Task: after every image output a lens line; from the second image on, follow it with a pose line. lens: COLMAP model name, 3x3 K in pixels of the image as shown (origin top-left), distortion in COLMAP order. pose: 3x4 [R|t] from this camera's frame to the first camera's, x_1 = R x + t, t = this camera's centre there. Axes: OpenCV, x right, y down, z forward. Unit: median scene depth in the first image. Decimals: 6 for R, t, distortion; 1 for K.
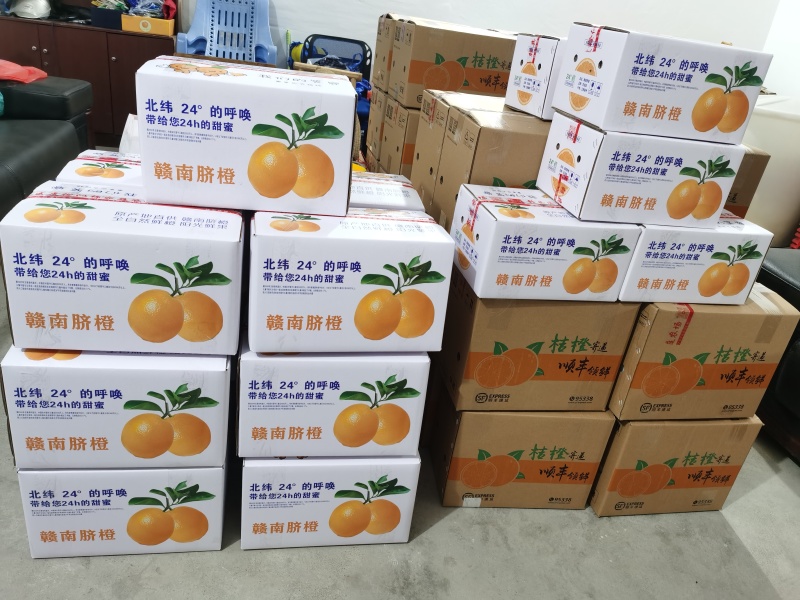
lens RADIAL K [[603.4, 0, 398.8], [0, 603.4, 292.5], [0, 0, 1]] dist [0.035960, -0.035580]
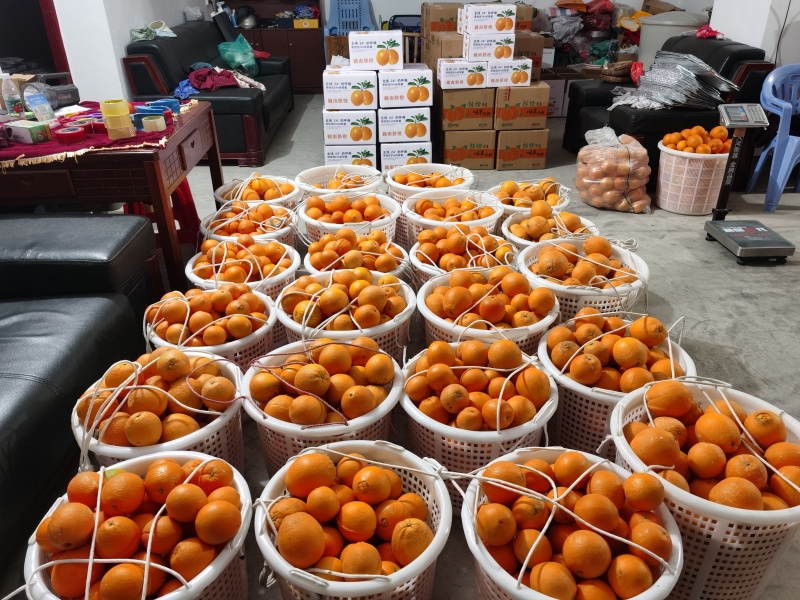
lens RADIAL K [[603.4, 0, 402.8], [0, 603.4, 305.1], [0, 0, 1]] dist [0.035960, -0.035580]
pose [[0.983229, -0.065911, -0.170046, 0.418358], [0.076102, 0.995630, 0.054121, 1.044423], [0.165736, -0.066154, 0.983949, -2.570110]]
